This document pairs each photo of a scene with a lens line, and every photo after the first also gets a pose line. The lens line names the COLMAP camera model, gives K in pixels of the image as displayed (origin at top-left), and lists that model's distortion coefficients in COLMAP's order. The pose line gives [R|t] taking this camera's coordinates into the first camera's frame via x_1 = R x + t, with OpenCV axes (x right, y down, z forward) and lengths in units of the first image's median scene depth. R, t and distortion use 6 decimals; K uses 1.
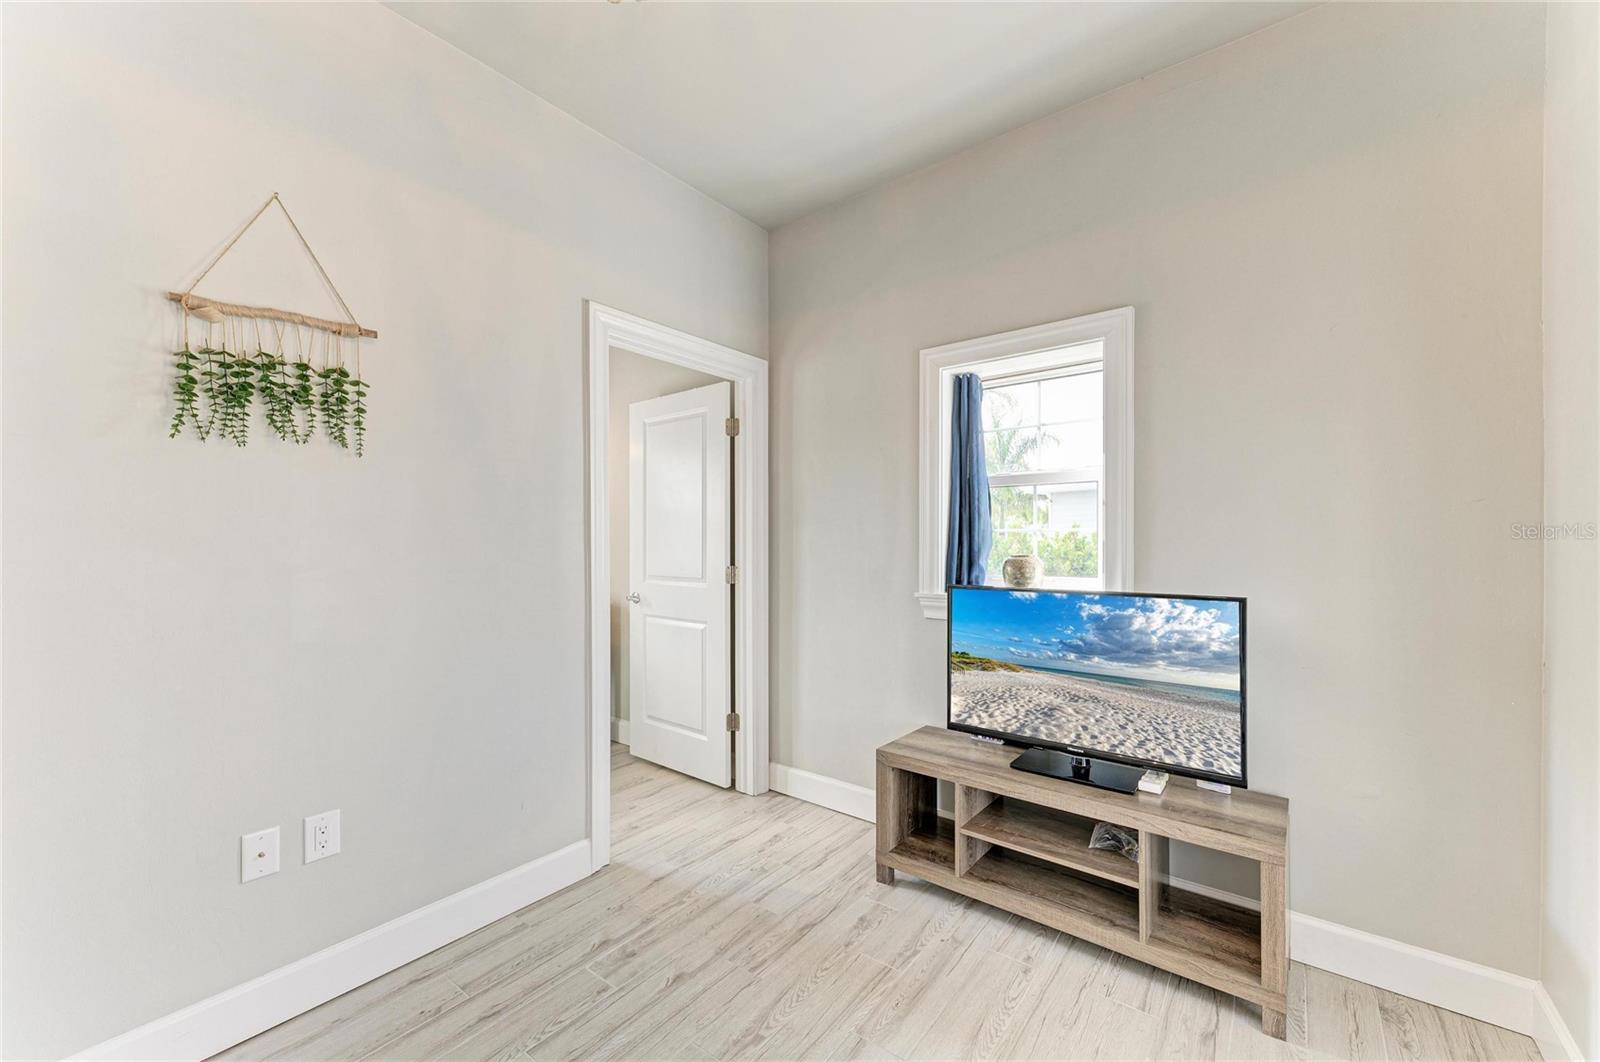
lens RADIAL K [[621.3, 0, 807.1], [0, 621.3, 541.3], [0, 0, 1]] dist [0.010275, -0.000290]
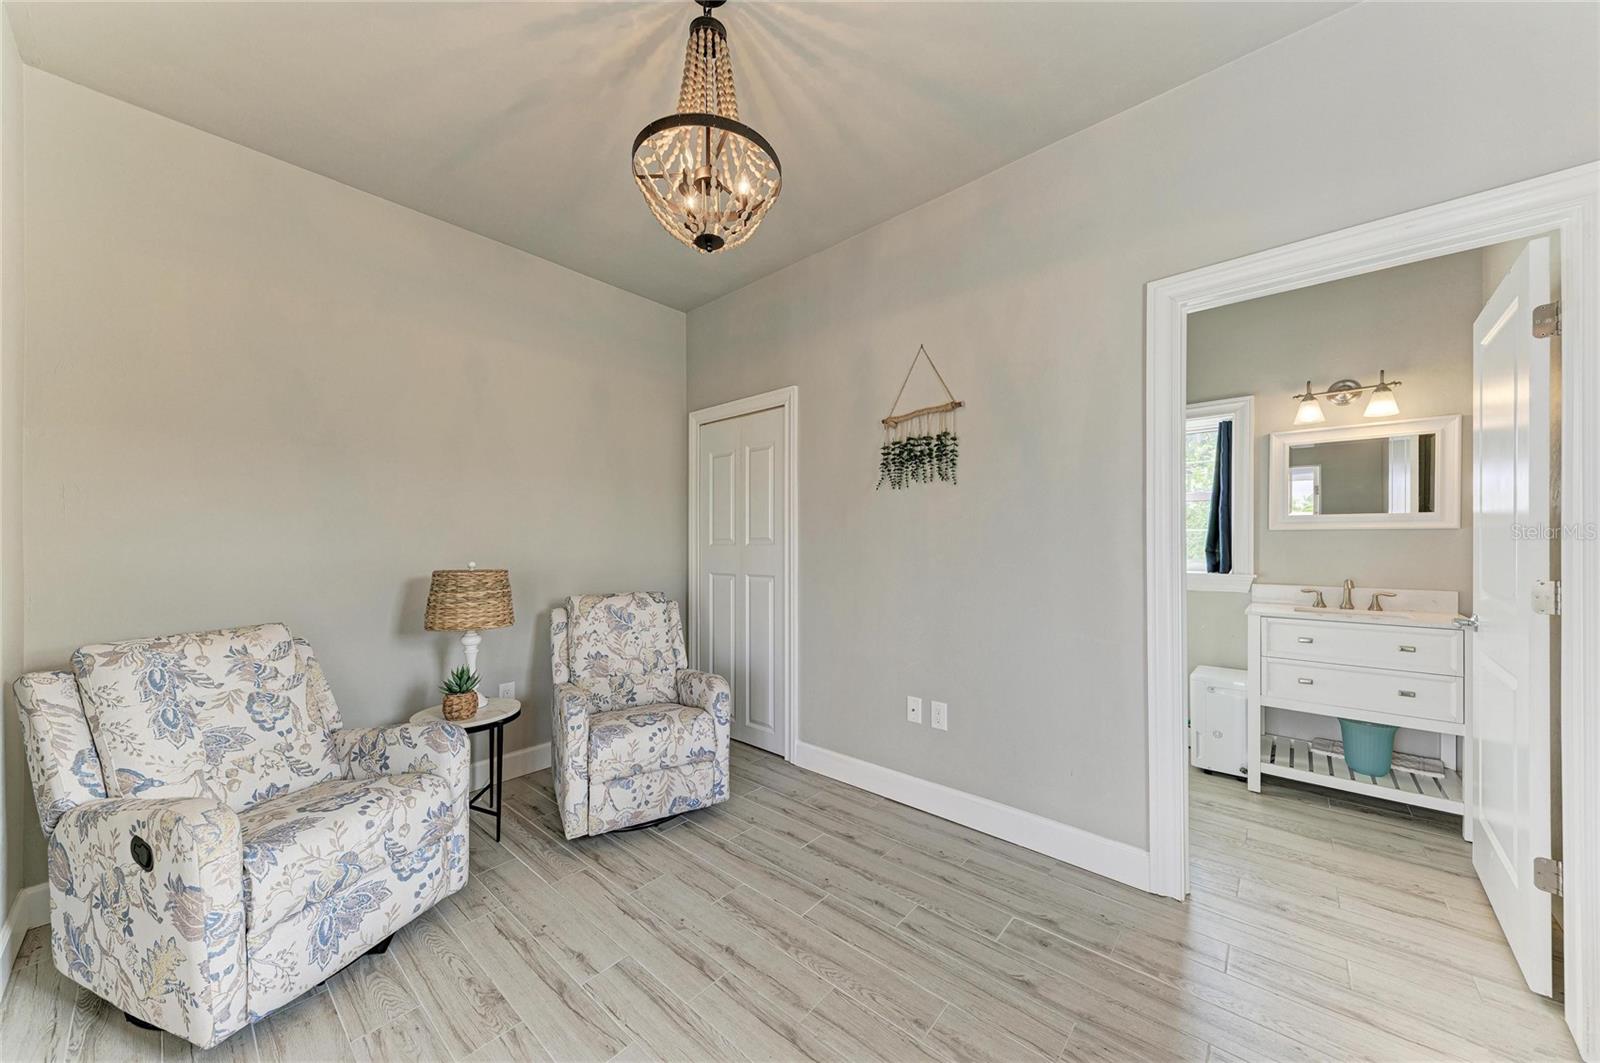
lens RADIAL K [[545.9, 0, 812.1], [0, 545.9, 538.4], [0, 0, 1]] dist [0.000236, -0.000304]
pose [[-0.047197, -0.003364, -0.998880, 0.688163], [0.003299, 0.999988, -0.003524, 0.001907], [0.998880, -0.003461, -0.047185, 0.728025]]
